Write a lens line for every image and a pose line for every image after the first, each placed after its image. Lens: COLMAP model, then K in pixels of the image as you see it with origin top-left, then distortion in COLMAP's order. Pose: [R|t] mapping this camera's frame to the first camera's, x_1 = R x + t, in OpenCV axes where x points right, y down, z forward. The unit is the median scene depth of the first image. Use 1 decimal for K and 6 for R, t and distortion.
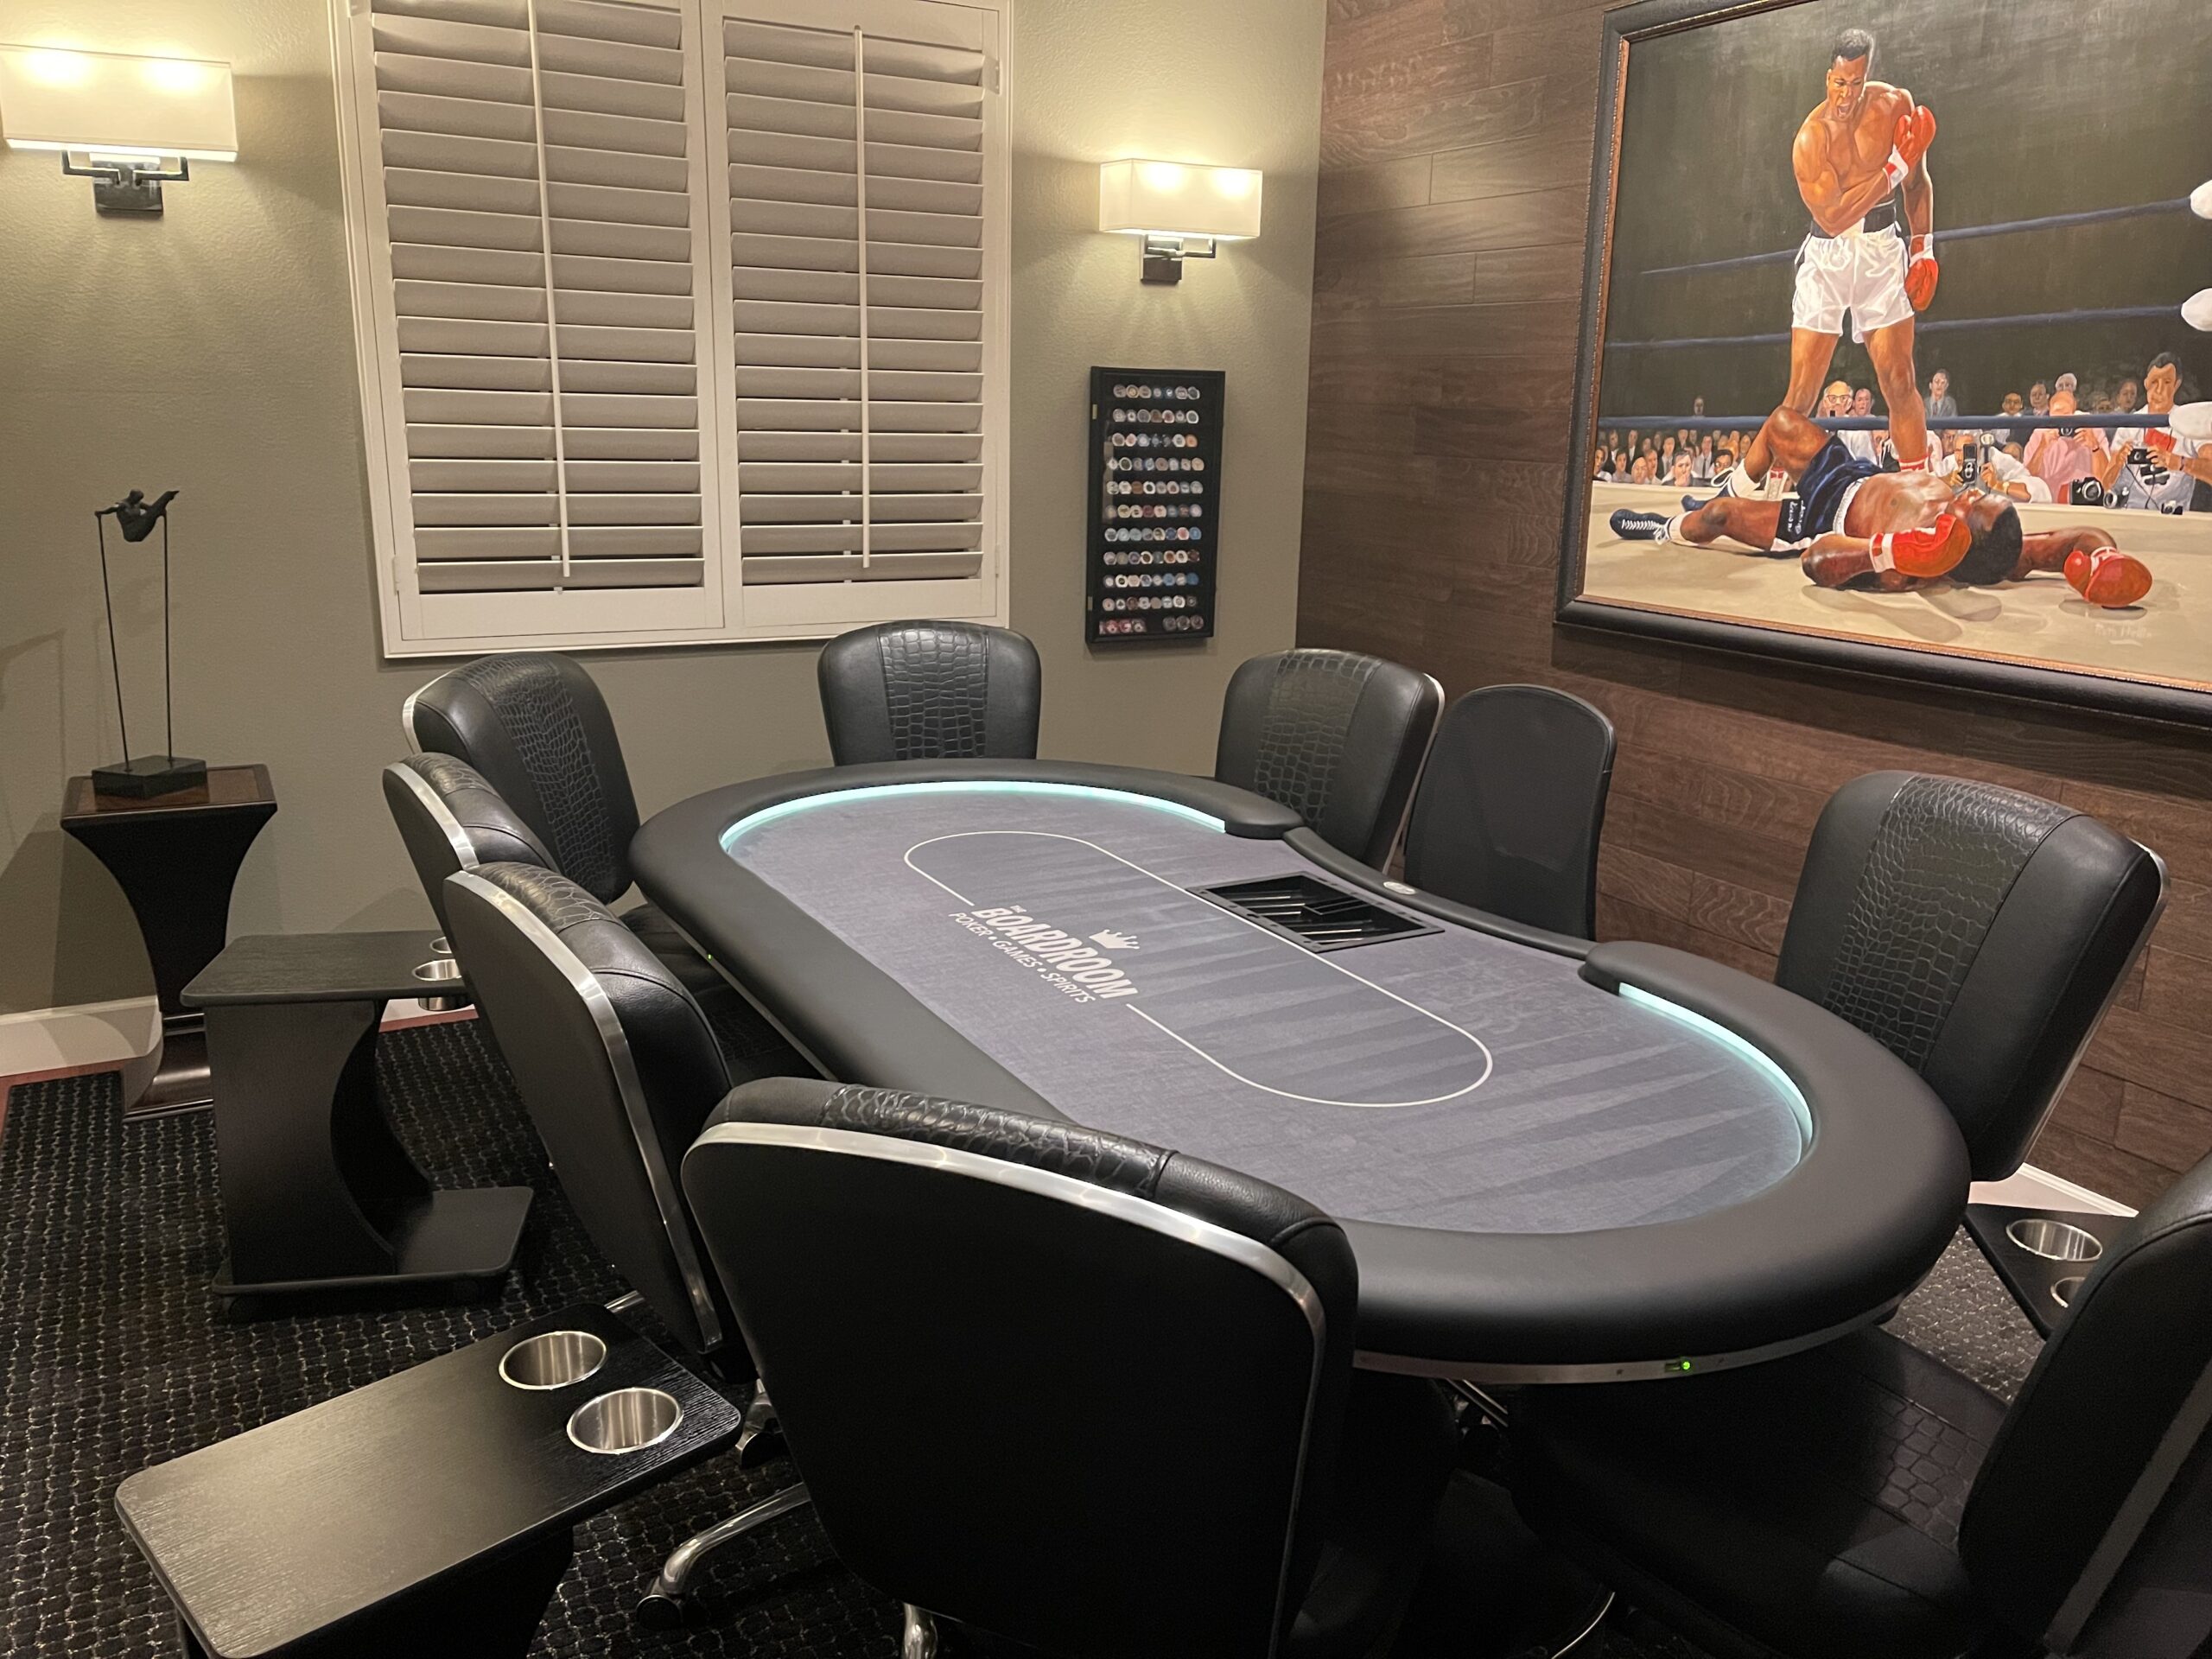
lens RADIAL K [[1683.3, 0, 1104.8], [0, 1683.3, 831.5], [0, 0, 1]] dist [-0.004106, -0.001488]
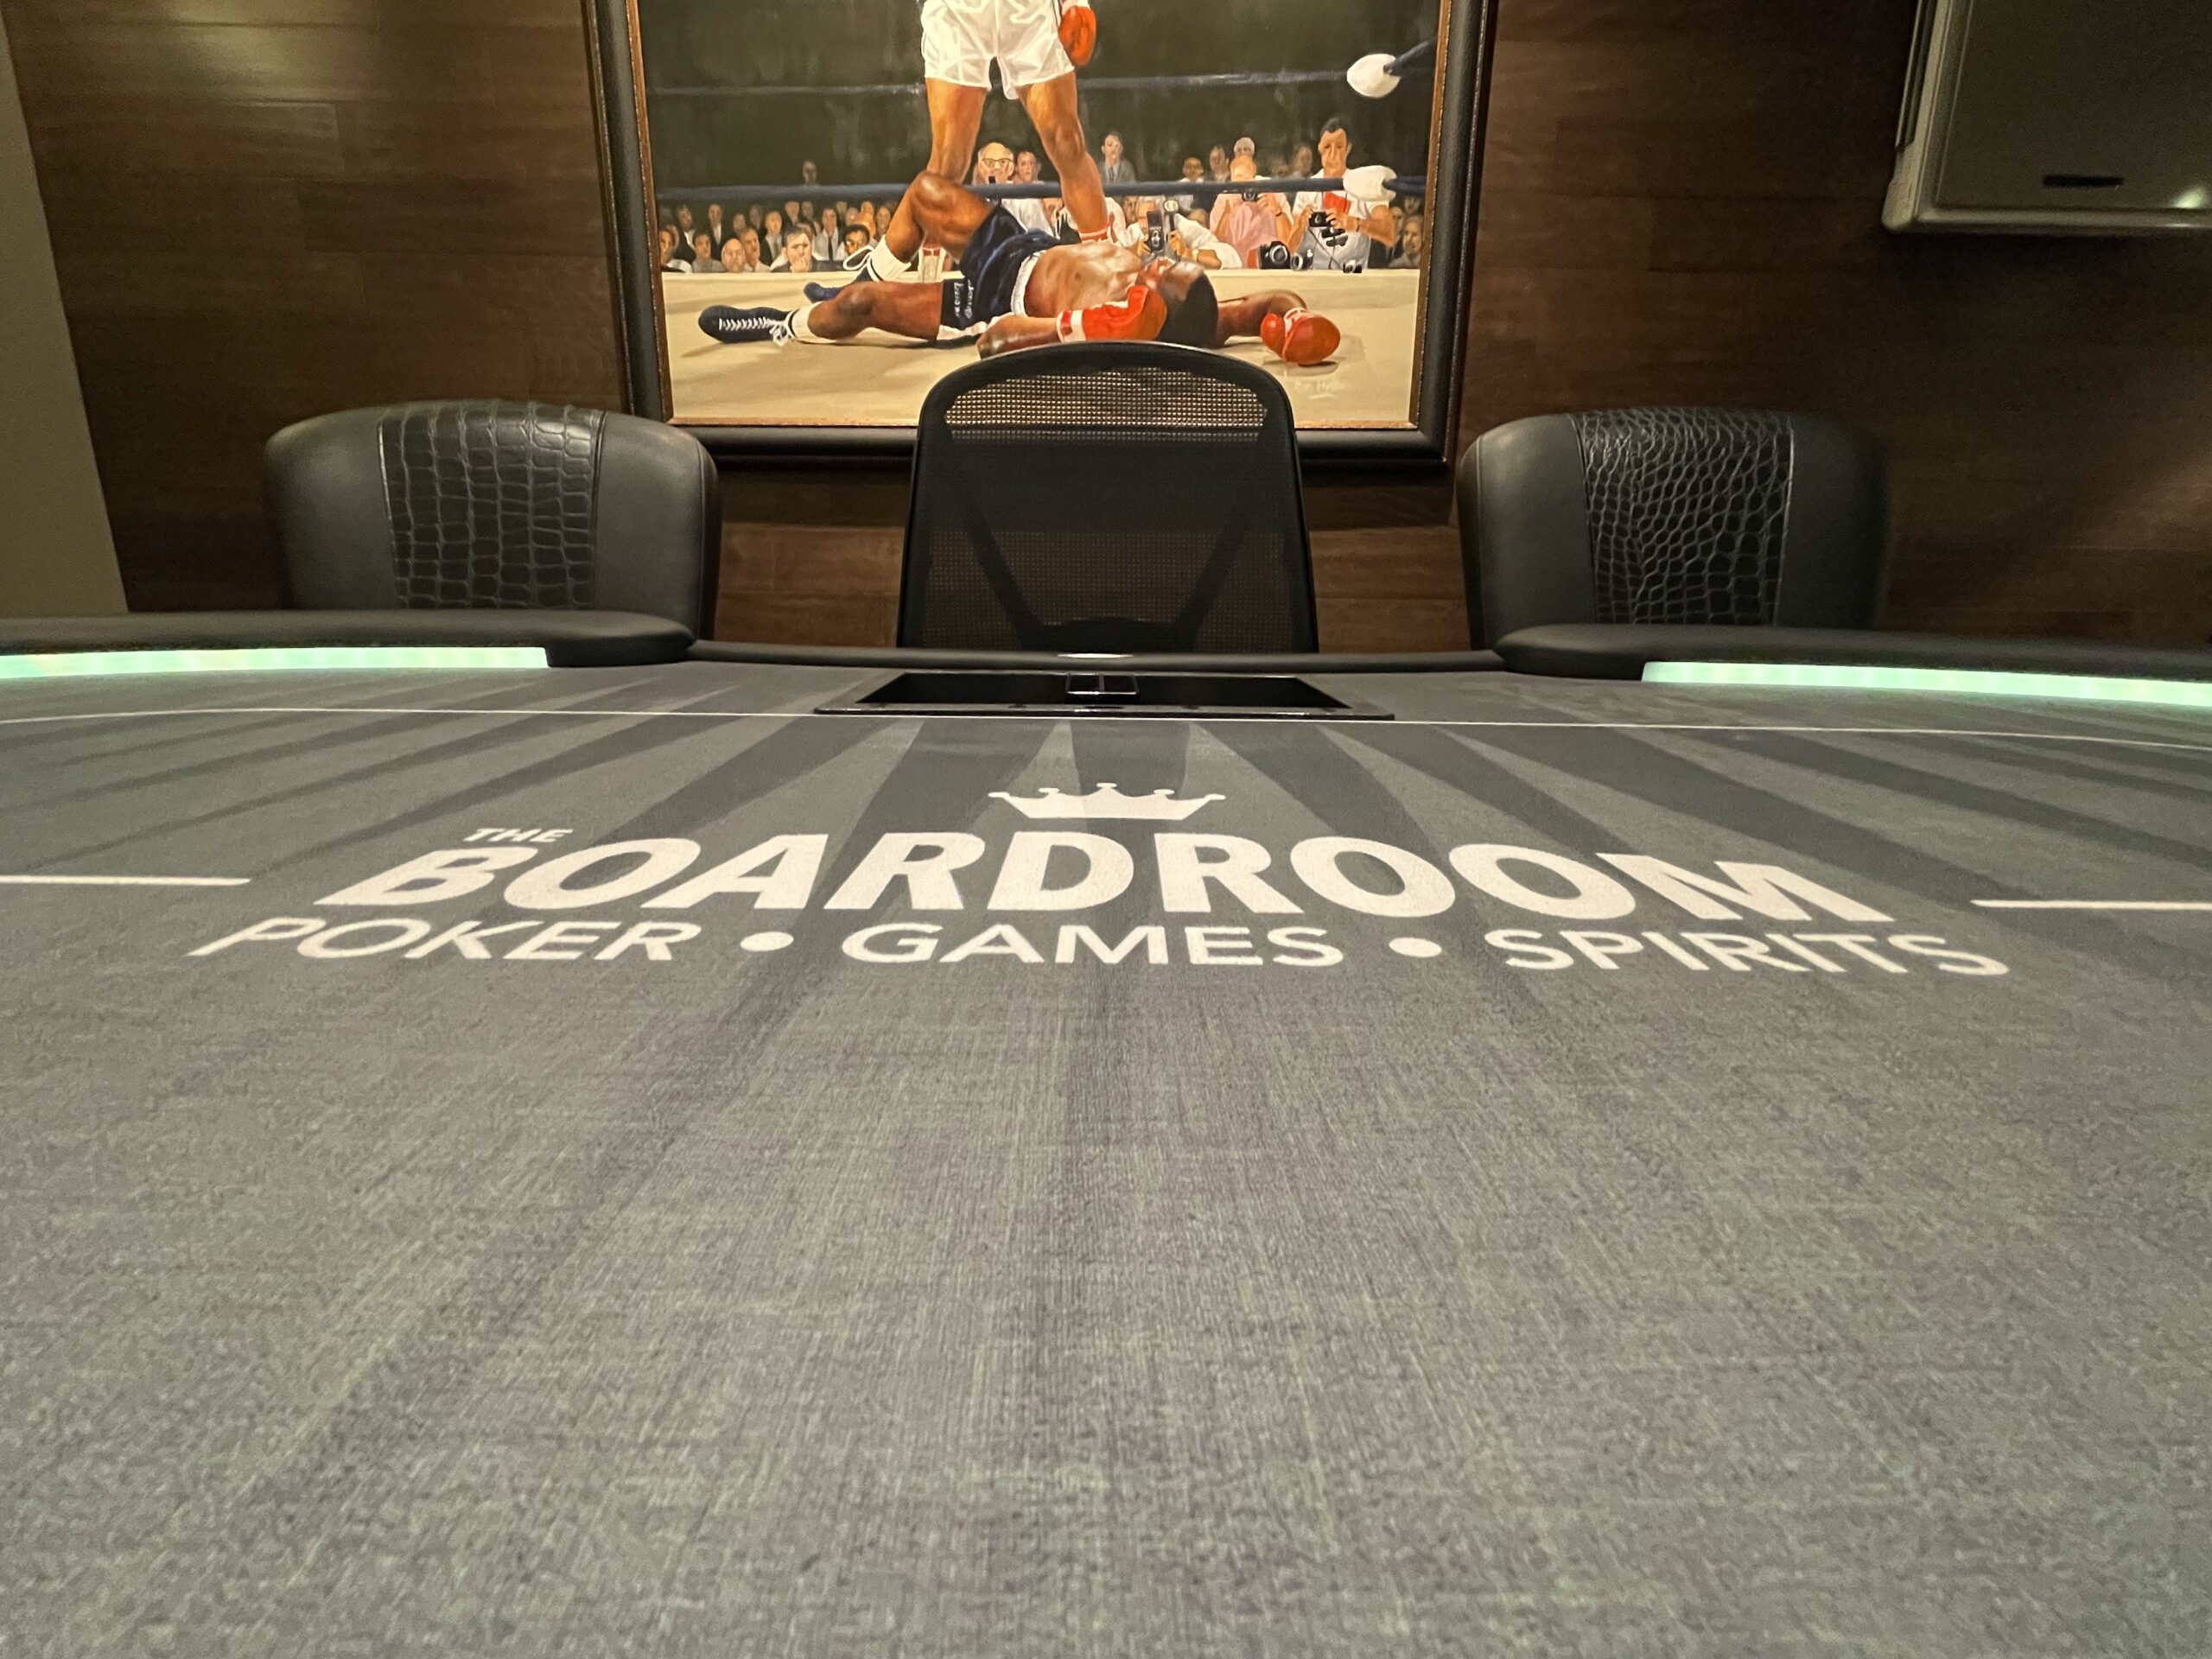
lens RADIAL K [[1019.6, 0, 1100.4], [0, 1019.6, 815.7], [0, 0, 1]] dist [-0.005082, 0.002383]
pose [[0.485670, -0.225377, 0.844588, -0.105623], [0.214382, 0.967394, 0.134870, 0.034574], [-0.847446, 0.115562, 0.518151, 0.716982]]
